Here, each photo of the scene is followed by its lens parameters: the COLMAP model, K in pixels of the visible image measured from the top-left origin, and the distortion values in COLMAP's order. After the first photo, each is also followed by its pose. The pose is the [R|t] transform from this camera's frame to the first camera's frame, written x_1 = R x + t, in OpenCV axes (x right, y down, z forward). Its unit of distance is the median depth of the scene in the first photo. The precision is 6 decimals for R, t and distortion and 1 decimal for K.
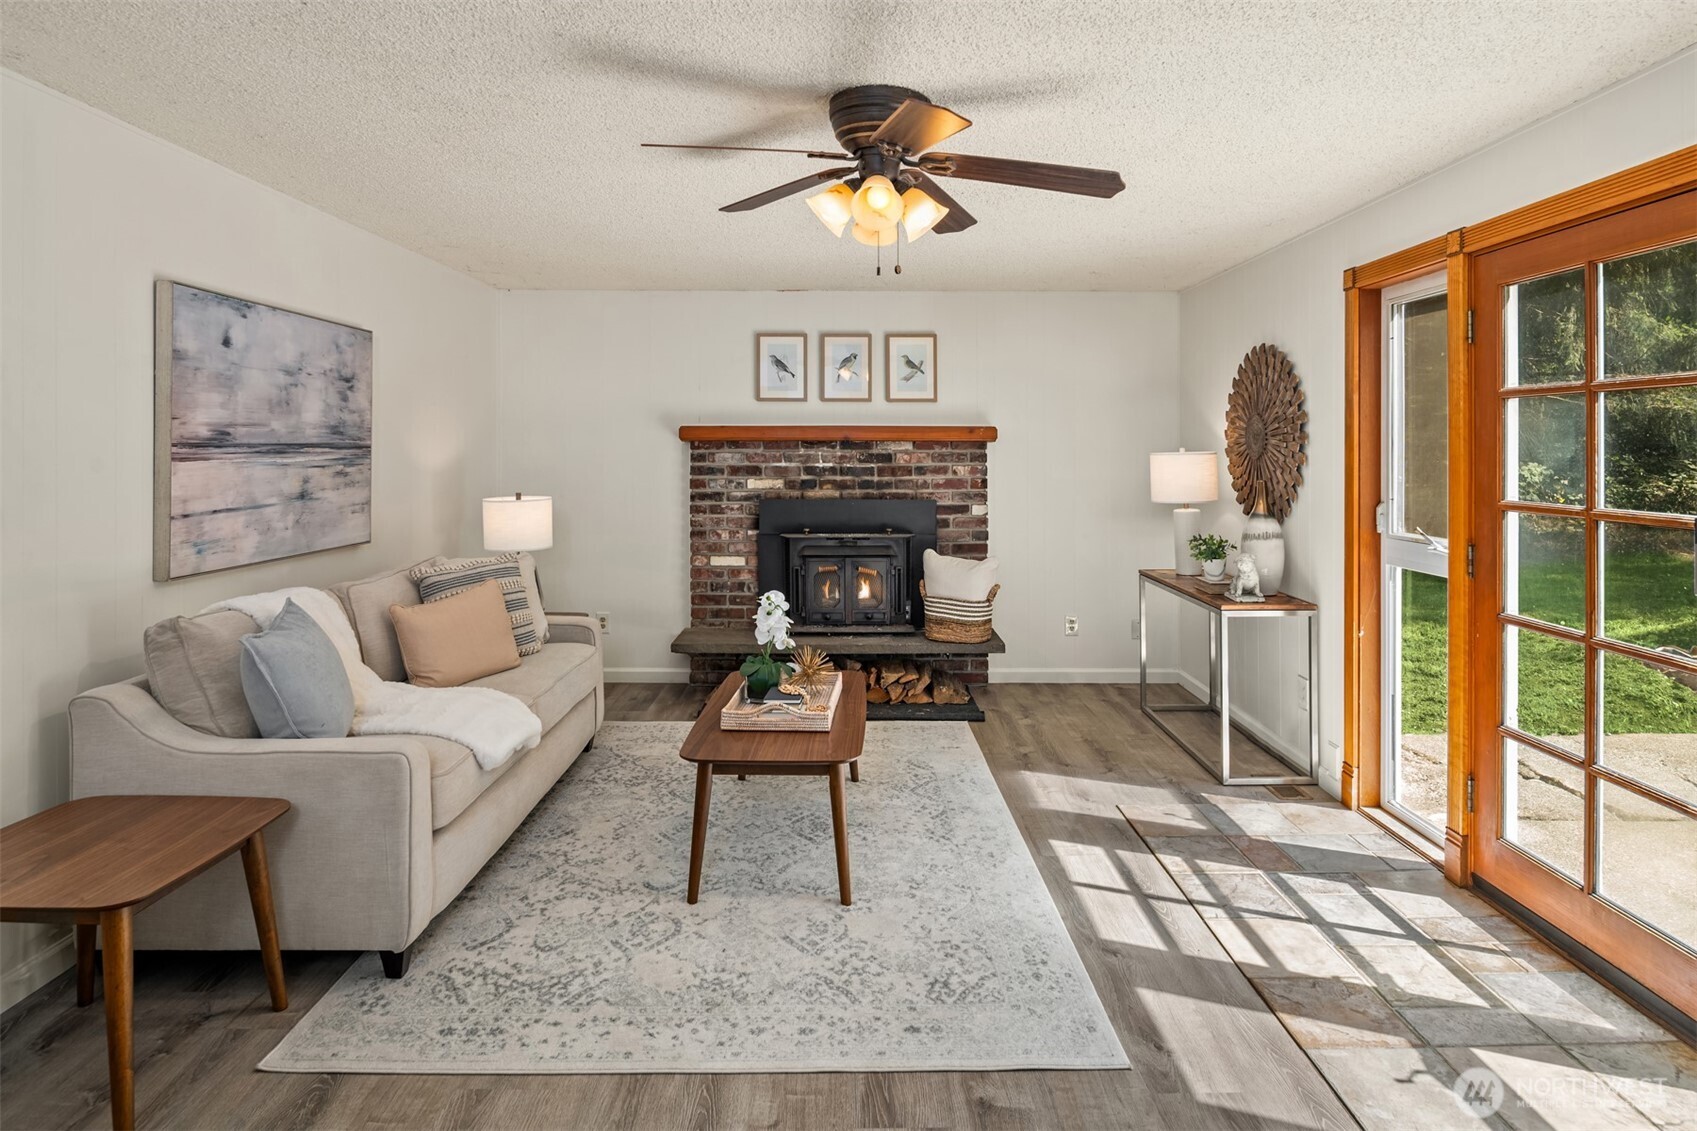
lens RADIAL K [[973.0, 0, 857.7], [0, 973.0, 432.7], [0, 0, 1]] dist [-0.003849, -0.001872]
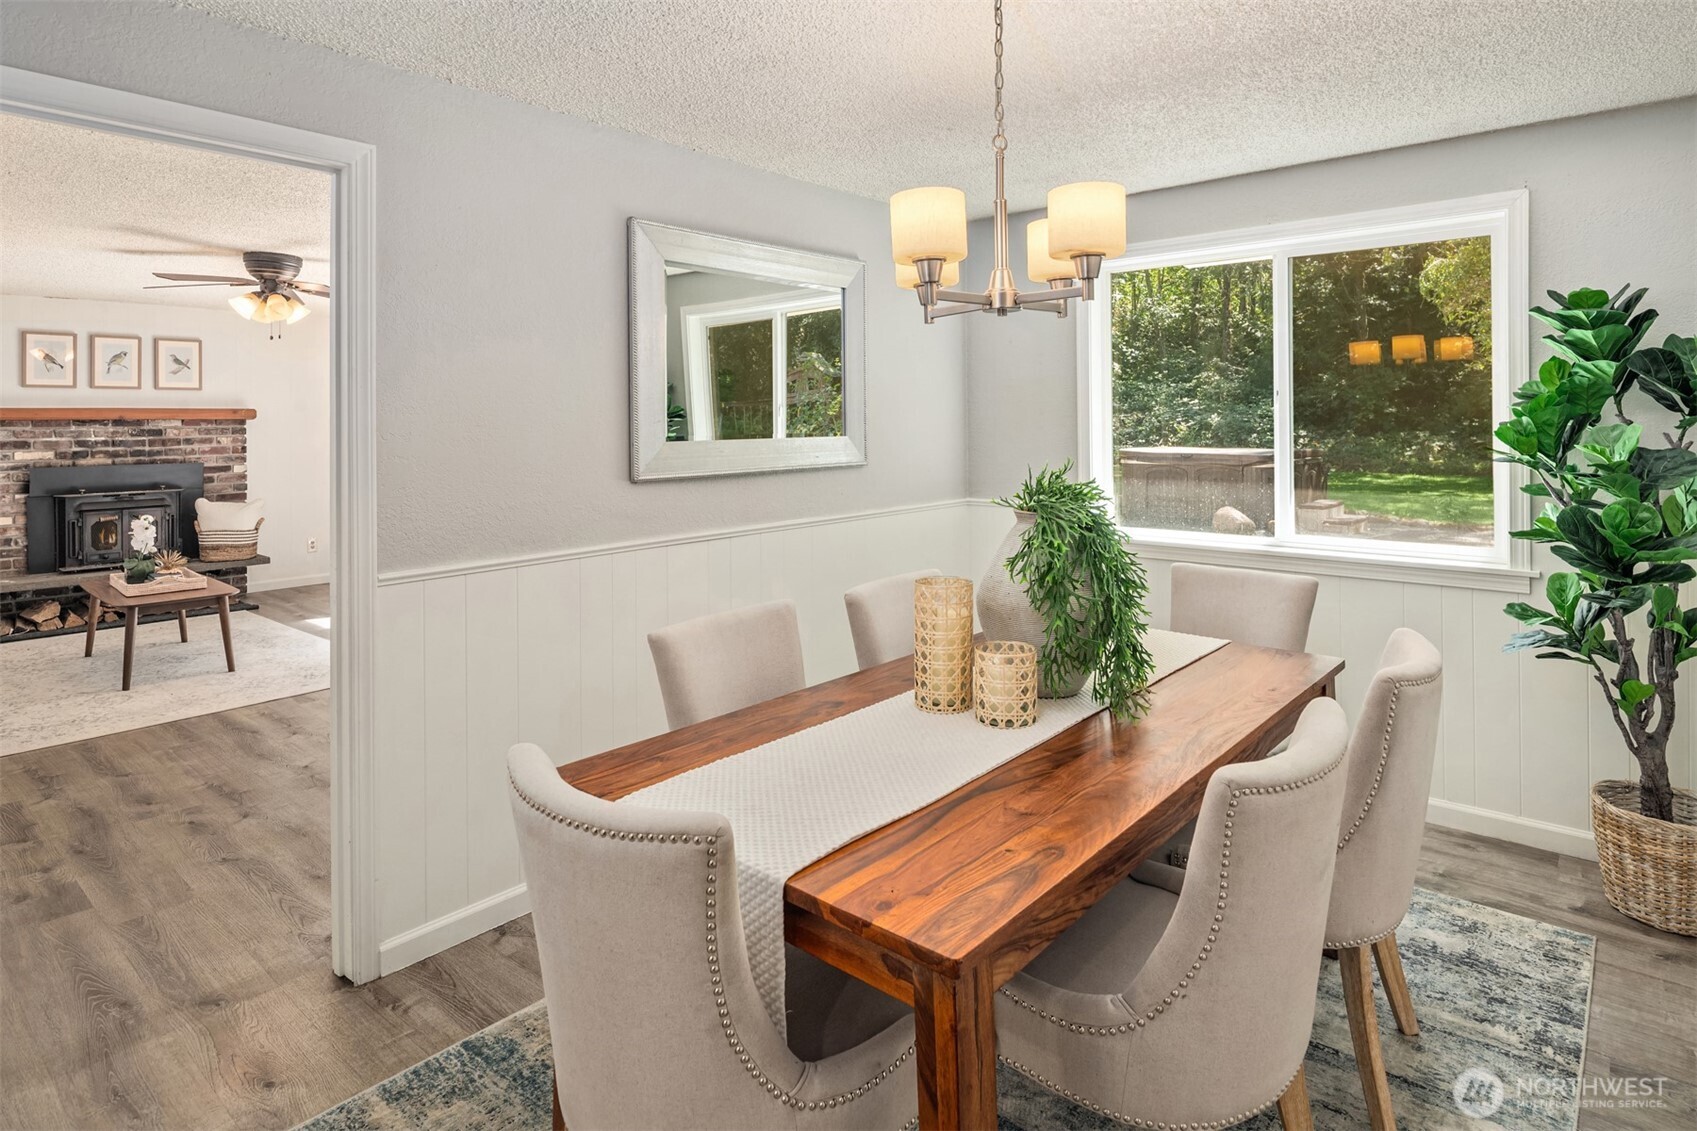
lens RADIAL K [[917.9, 0, 866.6], [0, 917.9, 410.5], [0, 0, 1]] dist [-0.001069, -0.002501]
pose [[0.661462, -0.000426, 0.749978, -0.305055], [-0.002639, 0.999992, 0.002896, -0.011467], [-0.749974, -0.003895, 0.661456, -0.619582]]
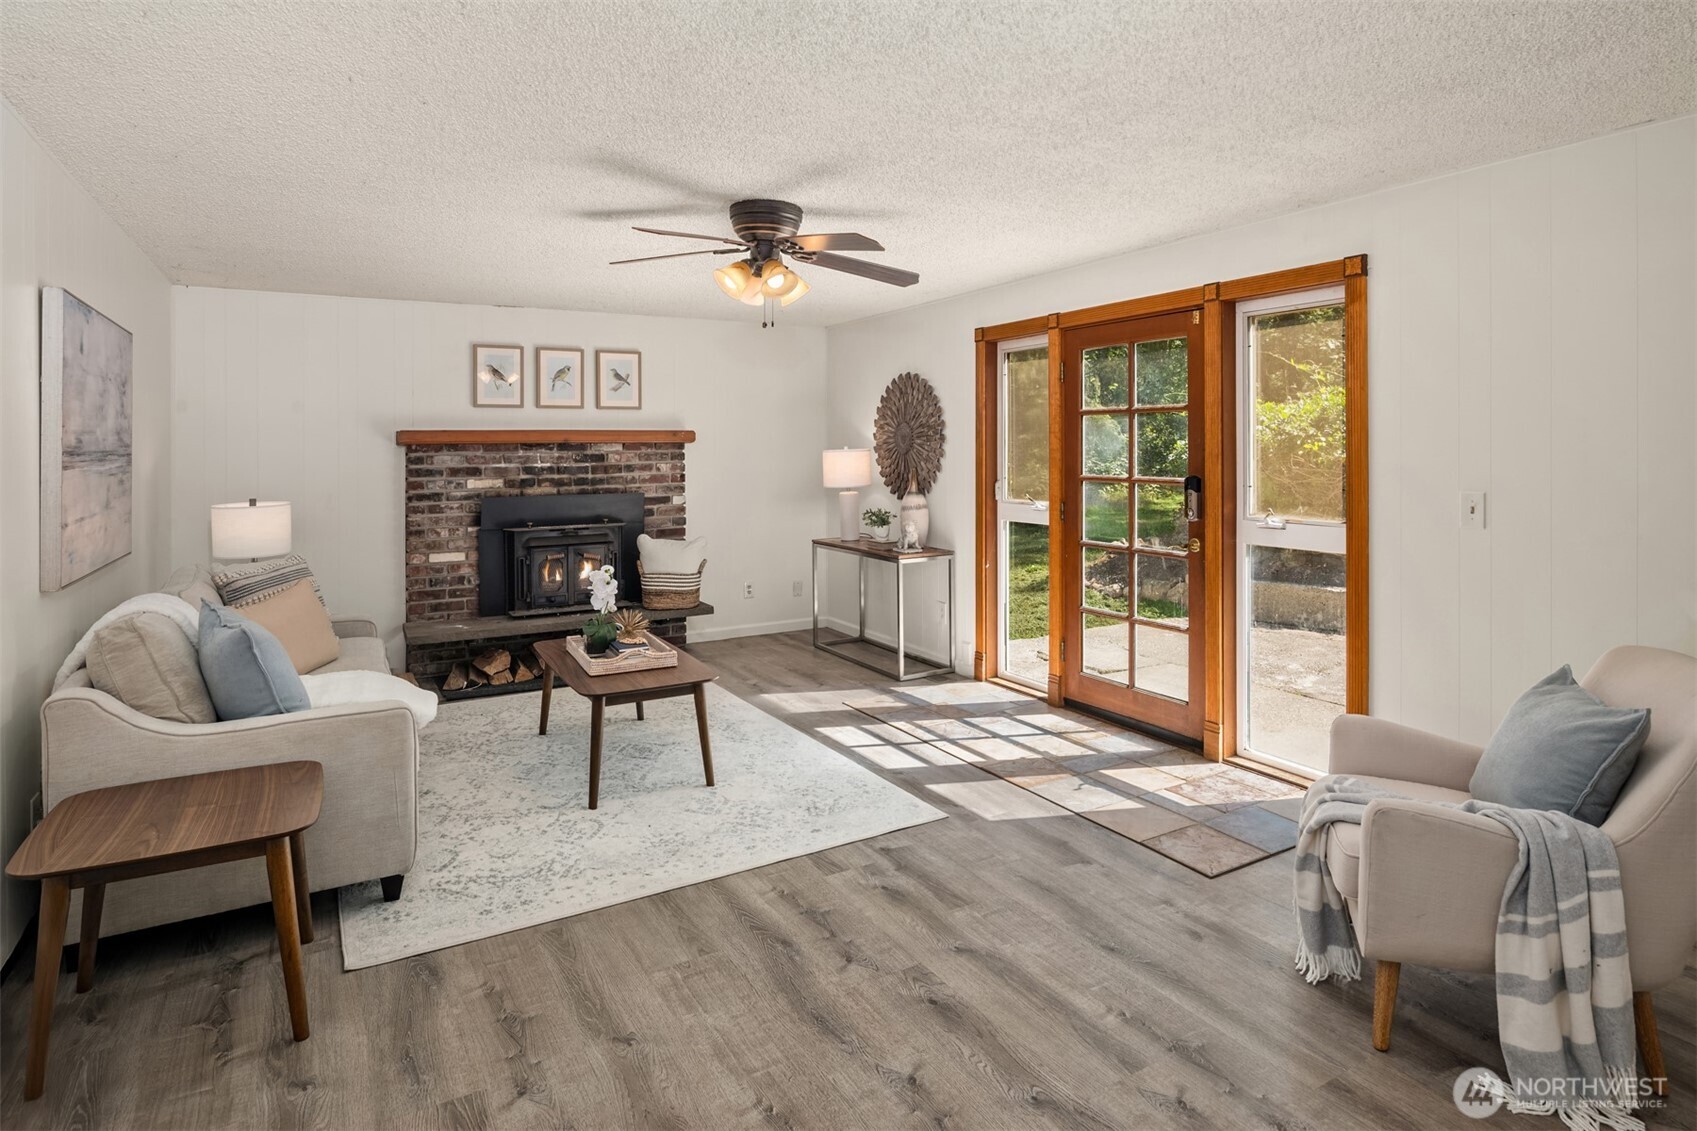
lens RADIAL K [[931.6, 0, 893.3], [0, 931.6, 434.9], [0, 0, 1]] dist [0.001082, 0.000185]
pose [[0.862610, -0.003886, 0.505855, -0.262111], [0.002965, 0.999992, 0.002627, -0.003562], [-0.505861, -0.000766, 0.862615, -0.144809]]
